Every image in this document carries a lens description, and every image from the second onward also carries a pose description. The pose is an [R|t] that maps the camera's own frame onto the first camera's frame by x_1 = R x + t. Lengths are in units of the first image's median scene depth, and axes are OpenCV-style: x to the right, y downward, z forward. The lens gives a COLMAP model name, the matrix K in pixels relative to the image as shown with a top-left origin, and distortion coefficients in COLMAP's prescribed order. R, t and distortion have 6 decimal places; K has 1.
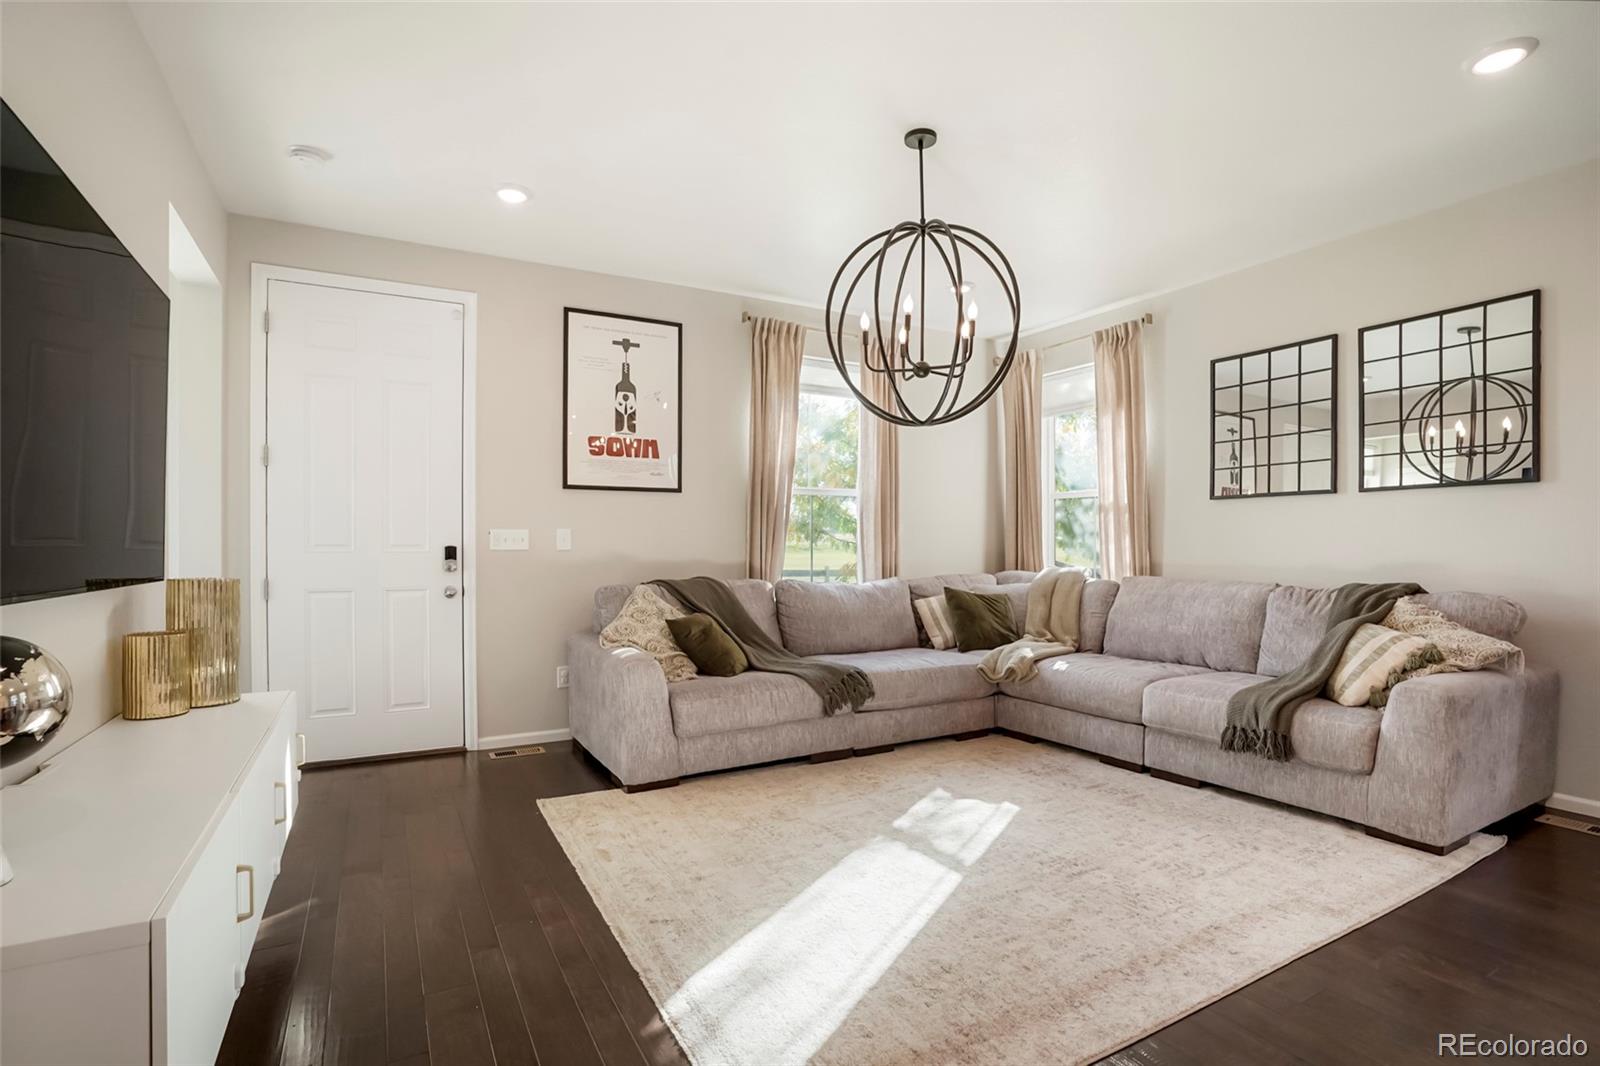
lens RADIAL K [[797.4, 0, 791.8], [0, 797.4, 545.5], [0, 0, 1]] dist [-0.032243, 0.022012]
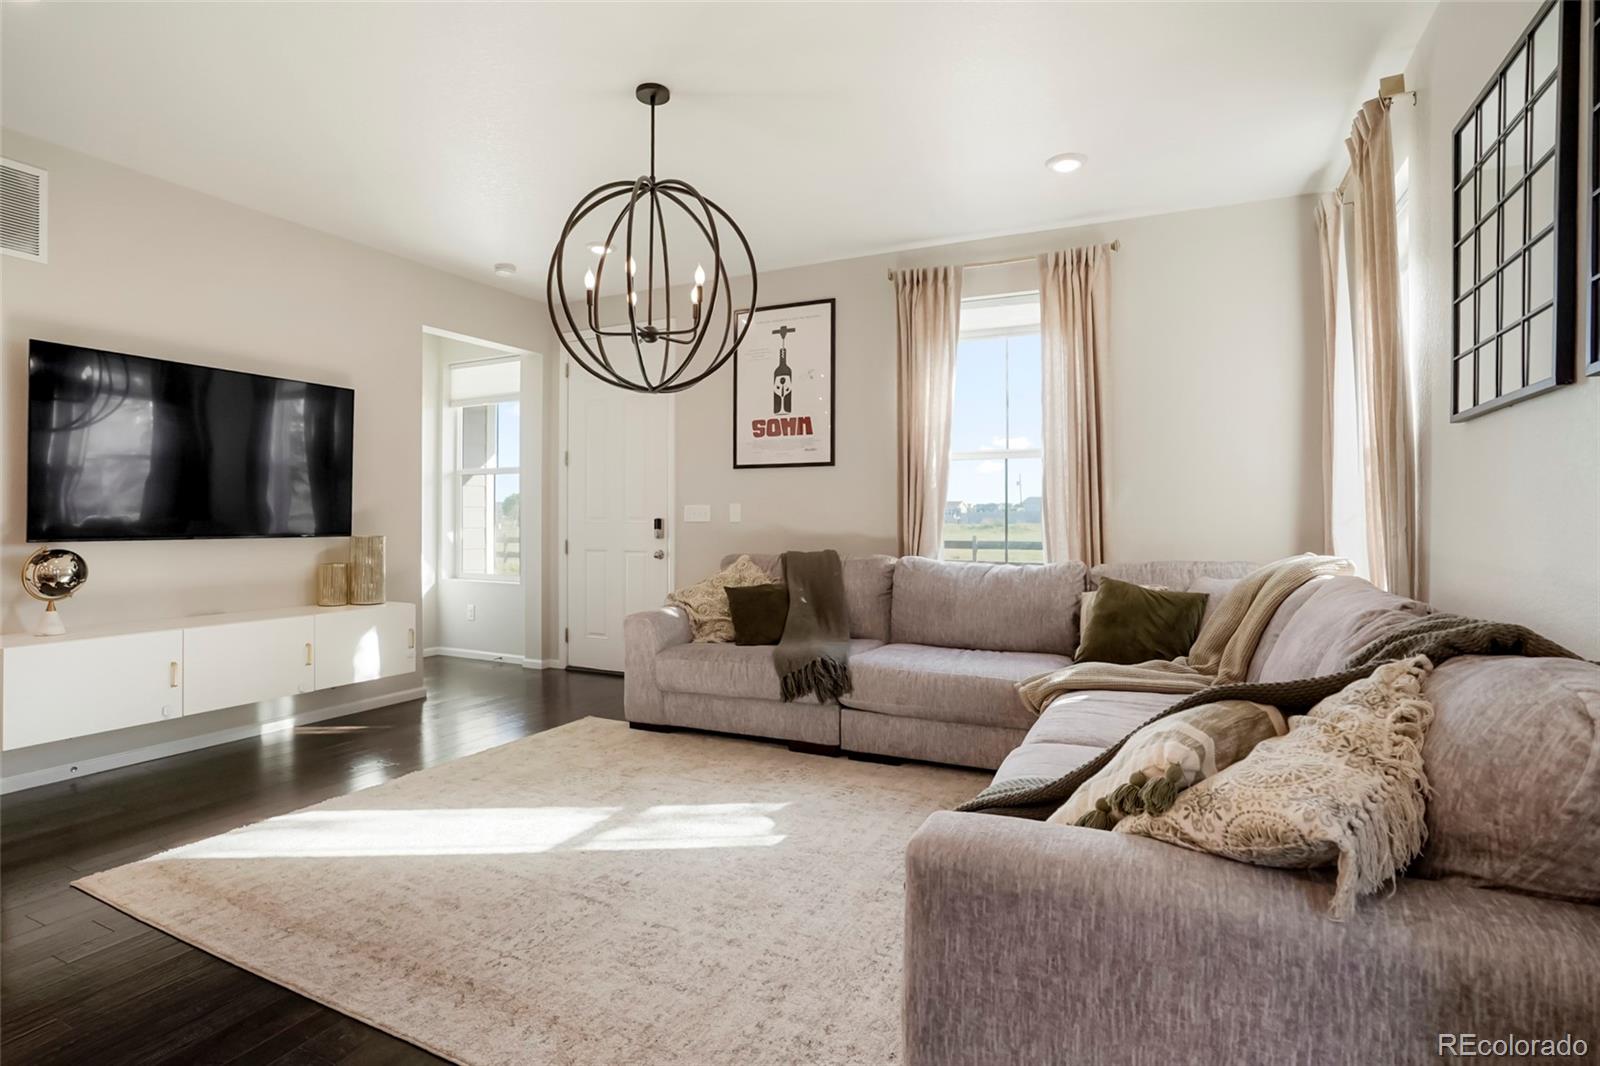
lens RADIAL K [[797.4, 0, 799.8], [0, 797.4, 529.6], [0, 0, 1]] dist [-0.032243, 0.022012]
pose [[0.563061, 0.014030, -0.826296, 0.757994], [-0.005497, 0.999897, 0.013231, 0.000725], [0.826397, -0.002908, 0.563081, 0.449734]]
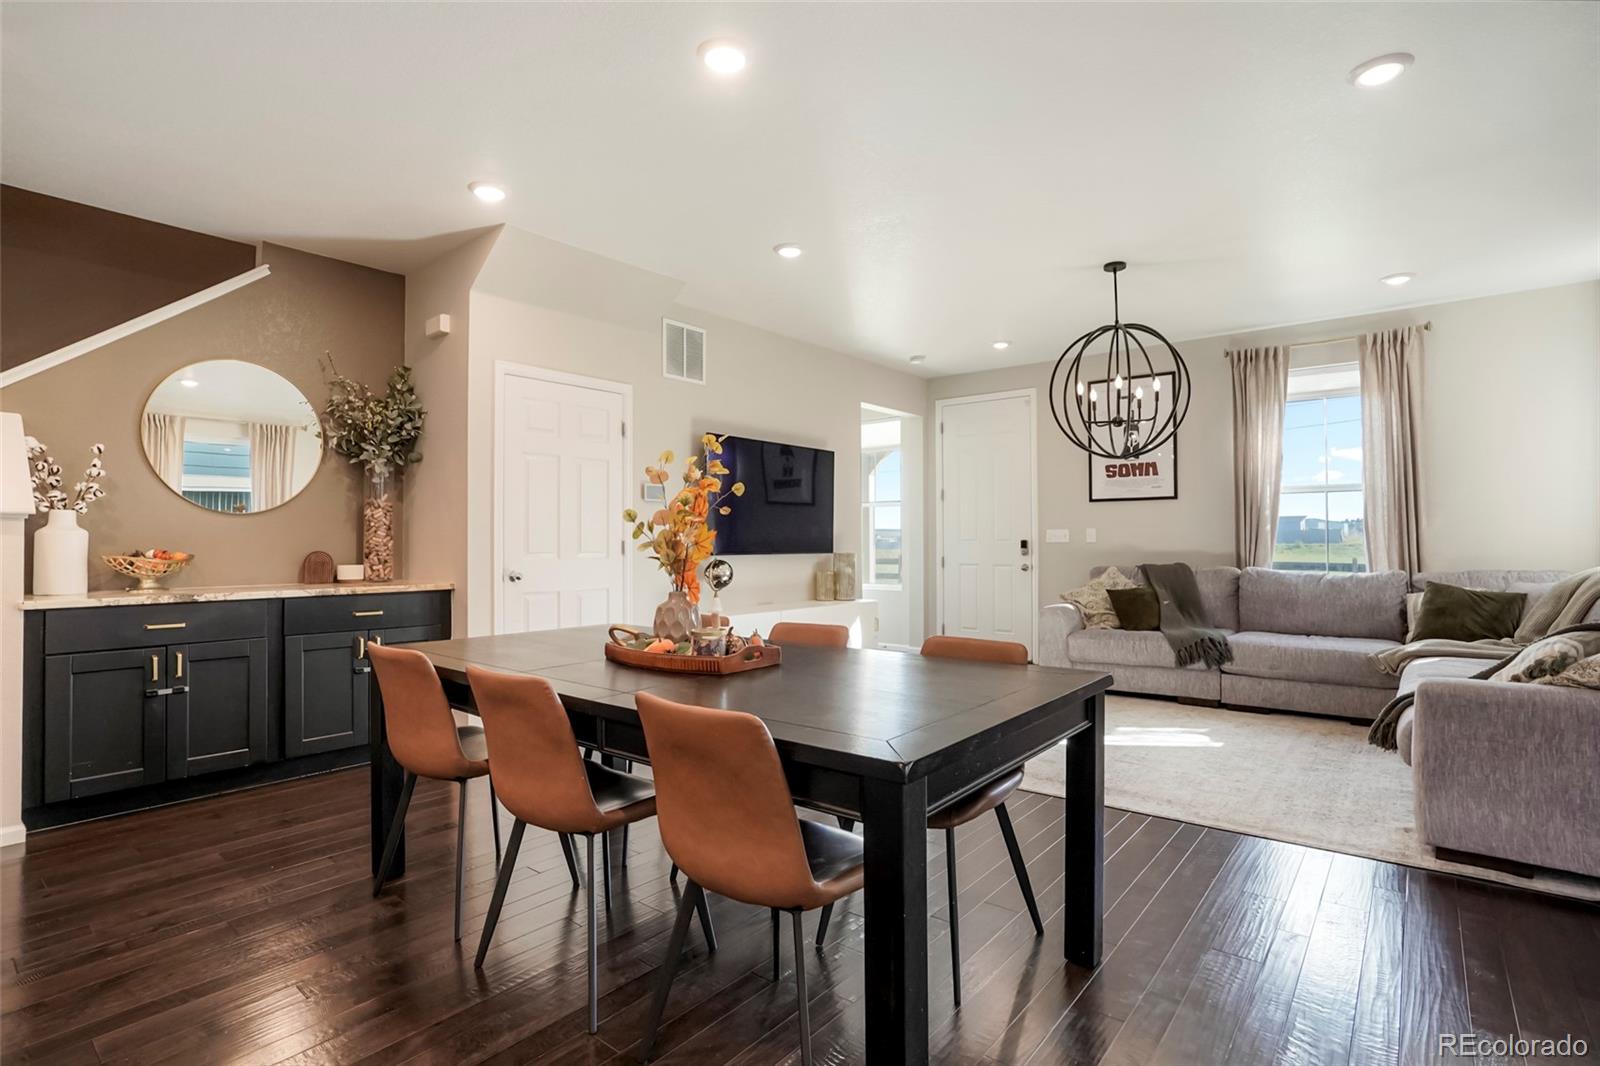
lens RADIAL K [[797.4, 0, 807.1], [0, 797.4, 534.6], [0, 0, 1]] dist [-0.032243, 0.022012]
pose [[0.382419, -0.009099, -0.923944, 0.946540], [-0.000704, 0.999948, -0.010138, 0.006718], [0.923989, 0.004527, 0.382393, -0.074444]]
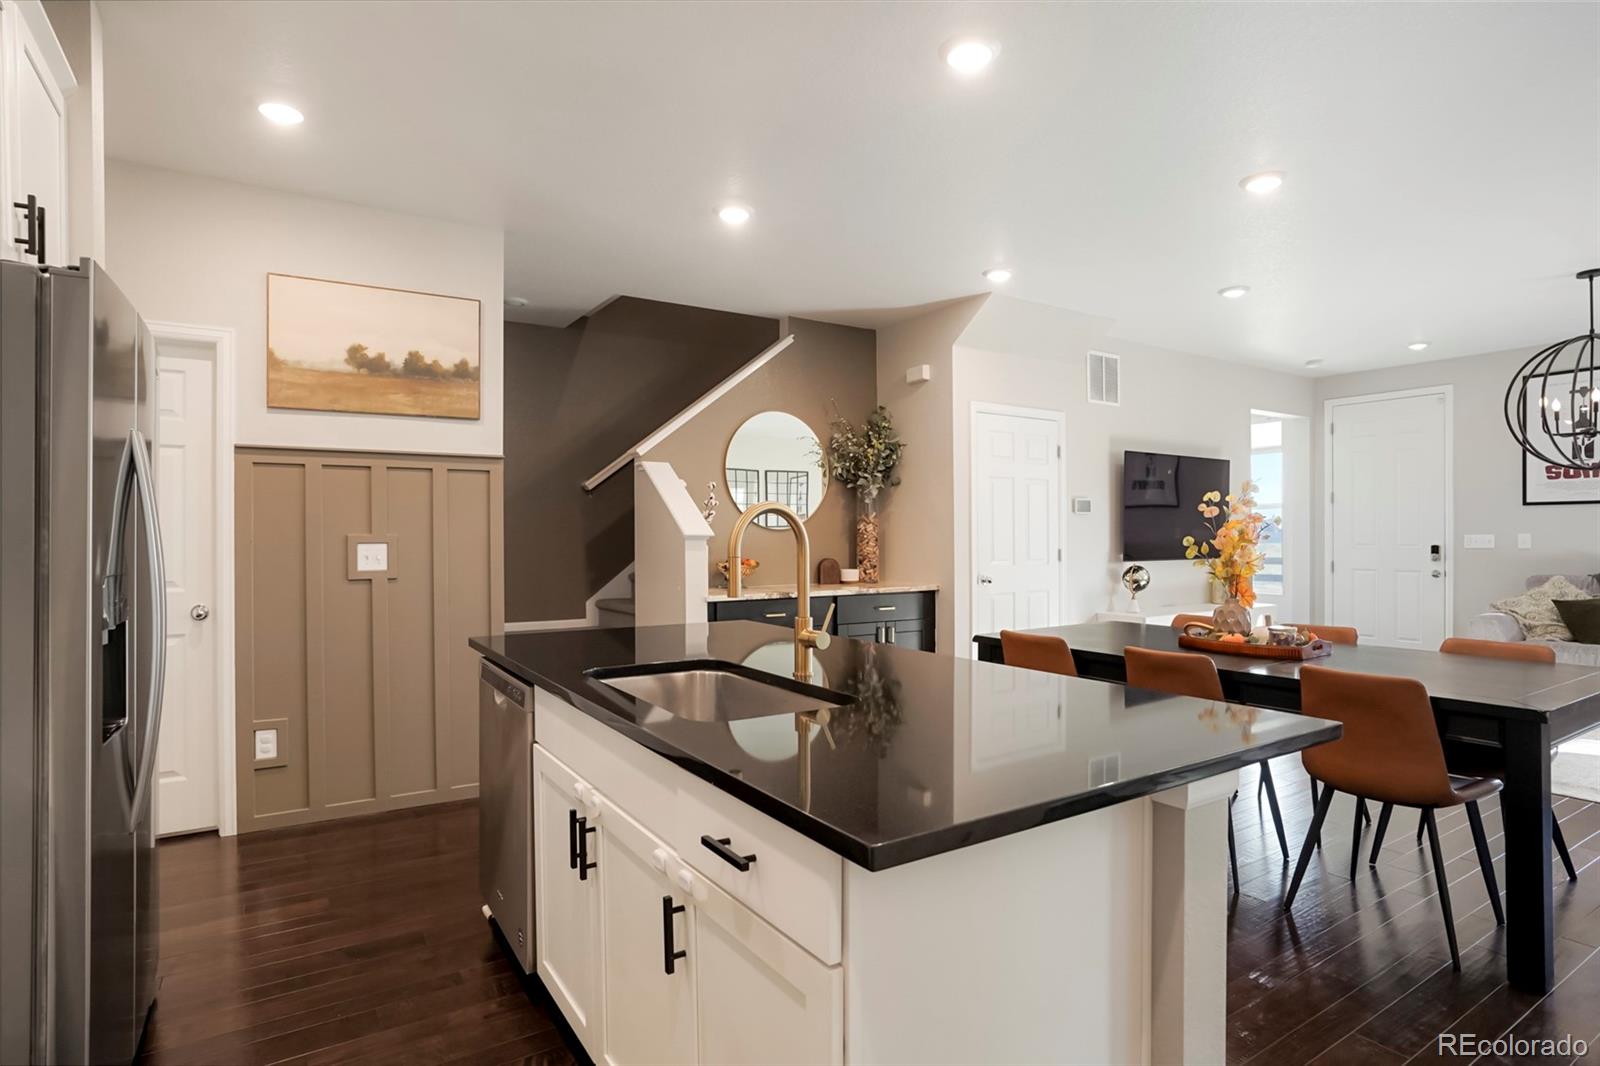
lens RADIAL K [[872.0, 0, 800.6], [0, 872.0, 535.3], [0, 0, 1]] dist [0.005080, 0.004268]
pose [[0.113254, 0.000756, -0.993566, 1.175147], [0.000472, 1.000000, 0.000815, -0.020881], [0.993566, -0.000561, 0.113253, -0.479454]]
